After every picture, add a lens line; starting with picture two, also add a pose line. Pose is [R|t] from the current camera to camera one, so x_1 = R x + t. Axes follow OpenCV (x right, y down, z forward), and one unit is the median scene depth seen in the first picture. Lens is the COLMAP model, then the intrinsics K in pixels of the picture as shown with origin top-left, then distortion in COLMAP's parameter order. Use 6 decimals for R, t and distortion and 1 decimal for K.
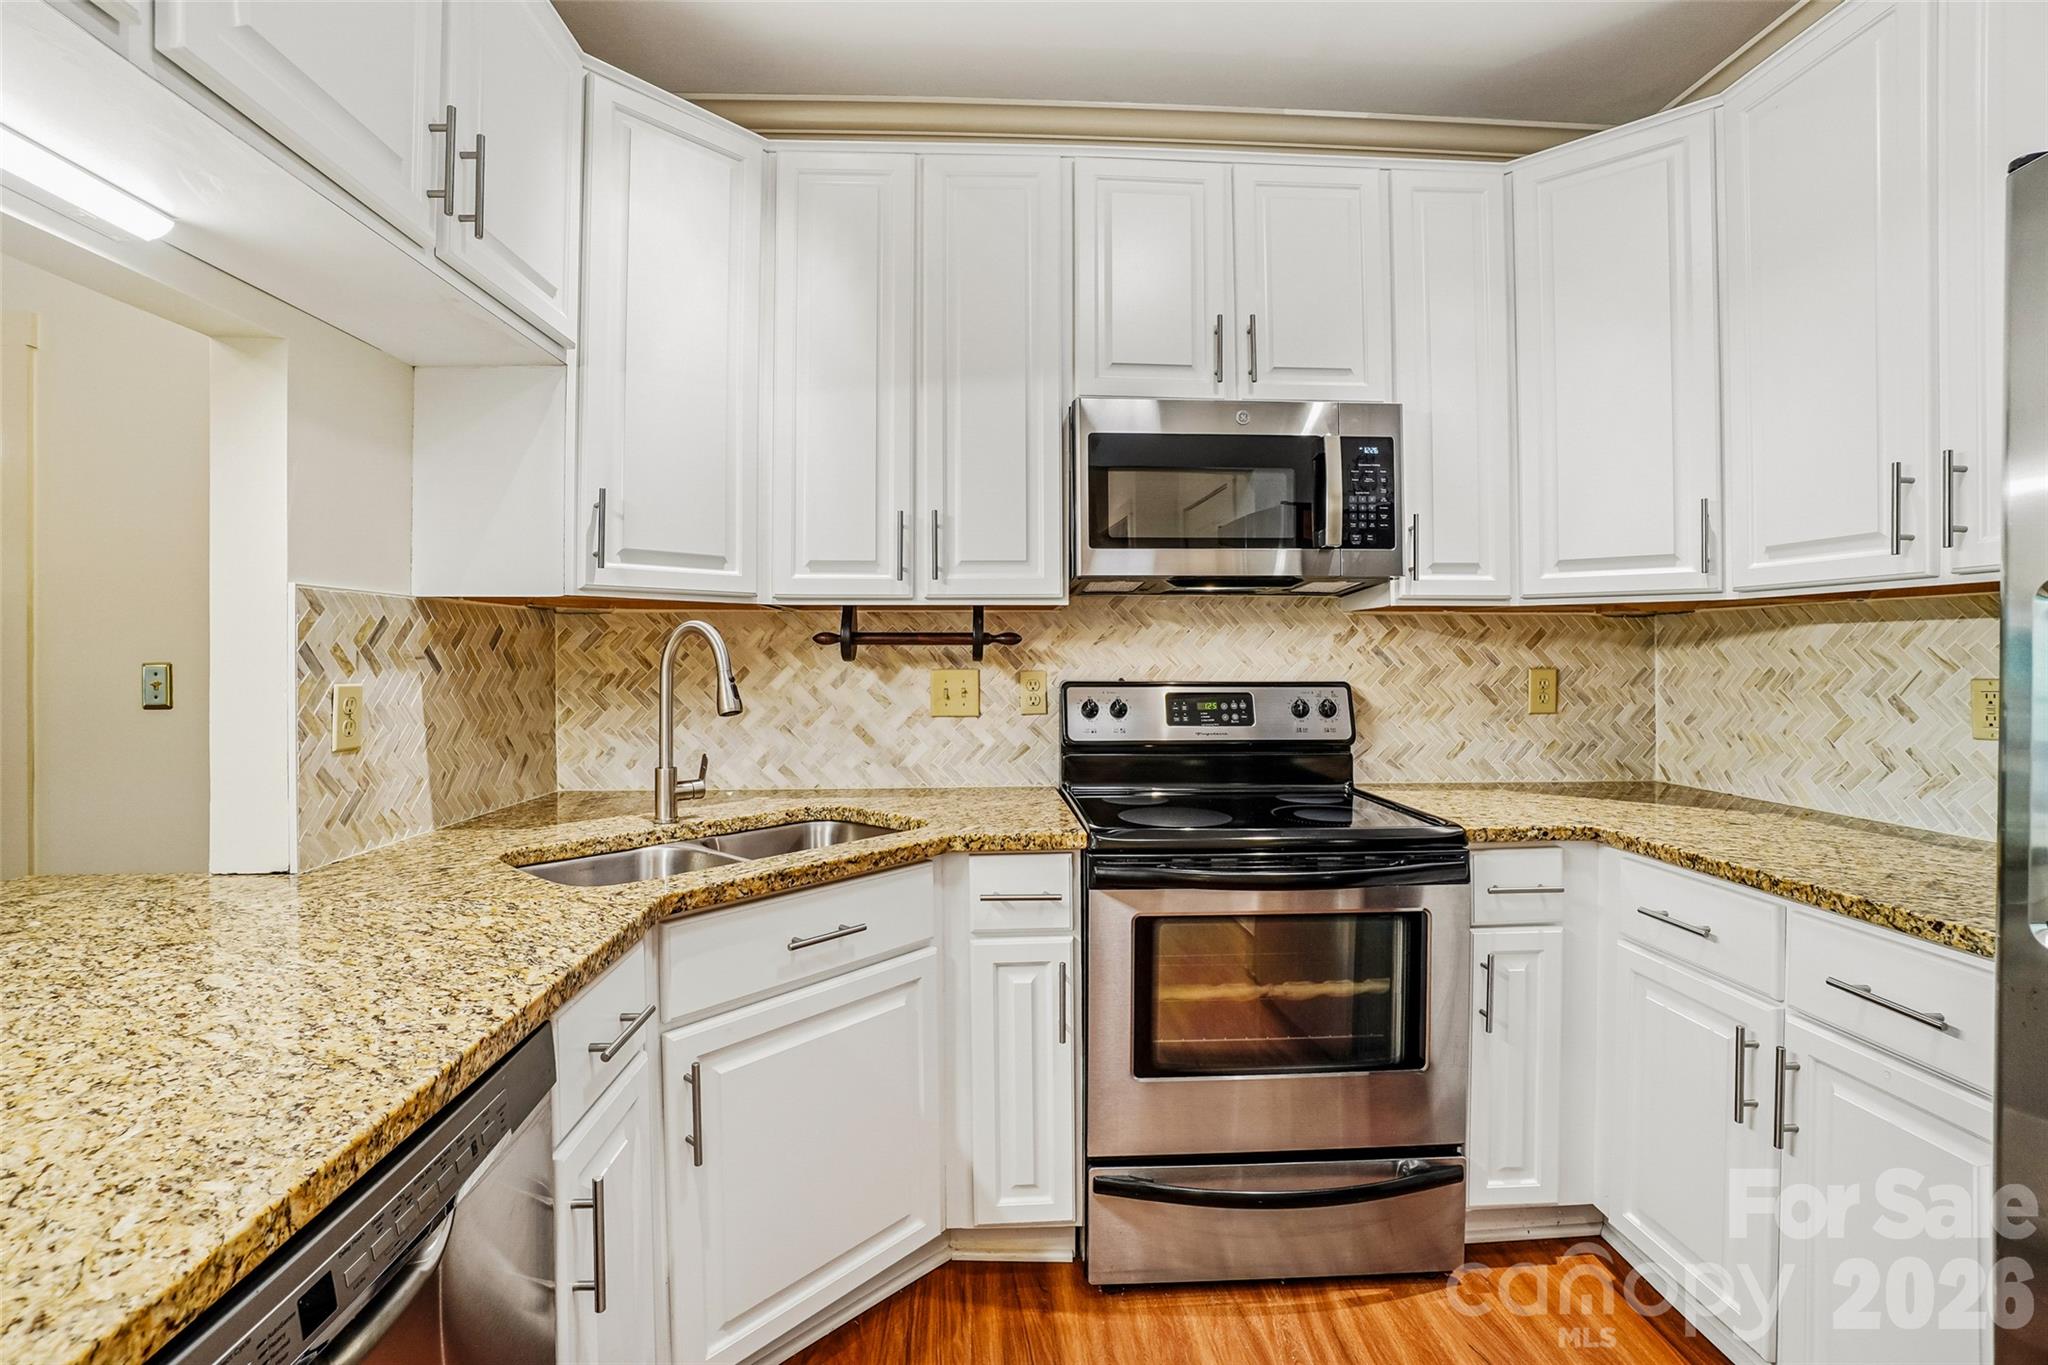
lens RADIAL K [[901.6, 0, 1007.0], [0, 901.6, 660.6], [0, 0, 1]] dist [-0.037384, 0.002532]
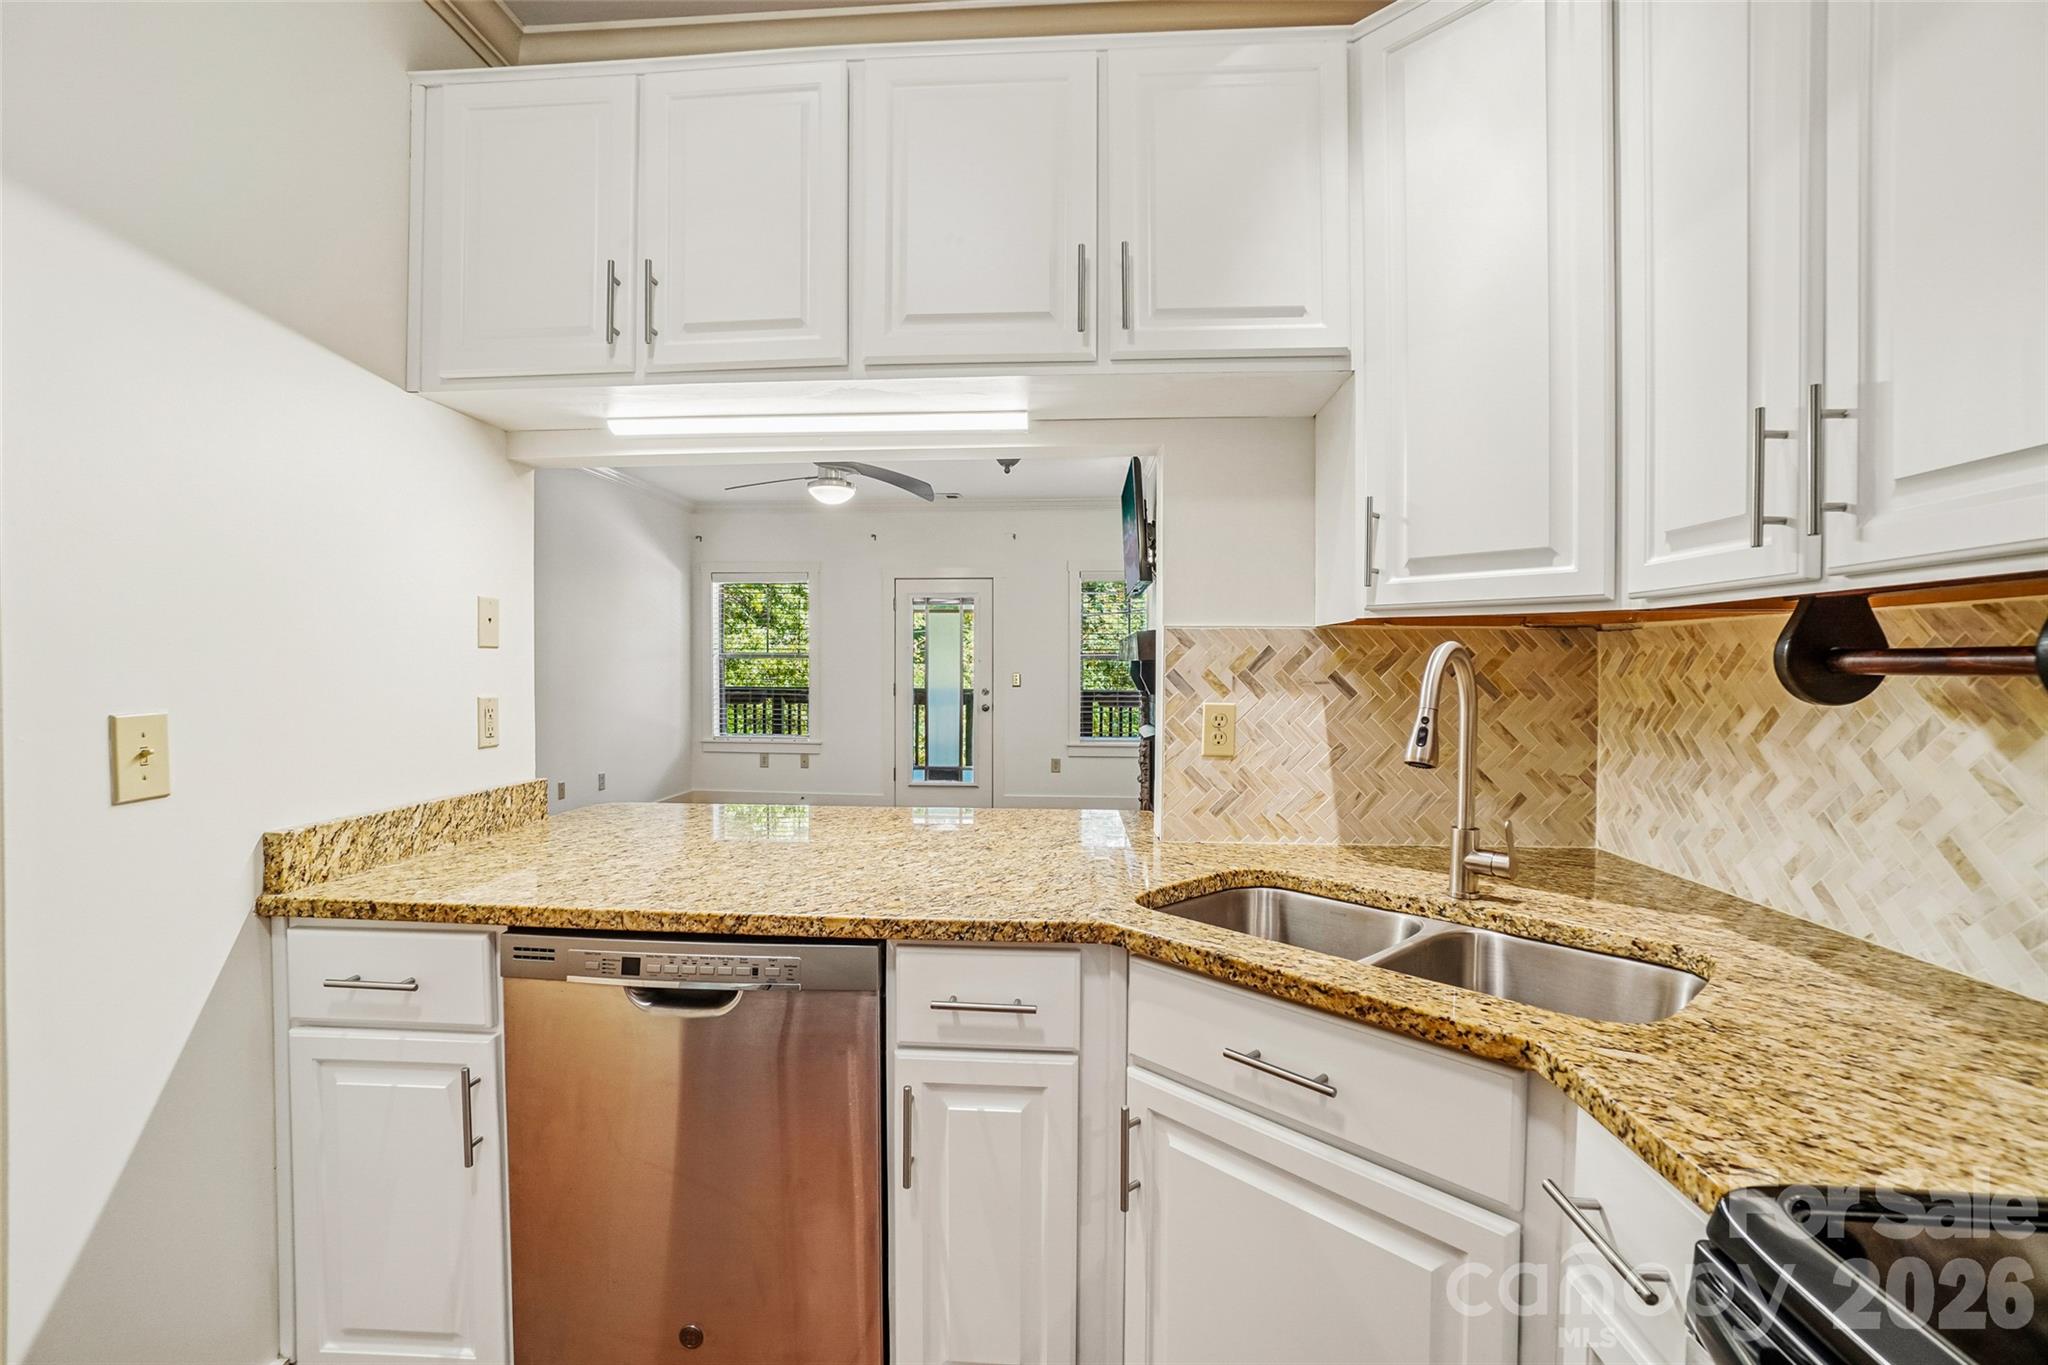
lens RADIAL K [[901.6, 0, 1016.3], [0, 901.6, 690.4], [0, 0, 1]] dist [-0.037384, 0.002532]
pose [[-0.098143, 0.028390, -0.994767, 0.466848], [-0.010546, 0.999507, 0.029566, -0.022146], [0.995116, 0.013393, -0.097796, 0.730144]]
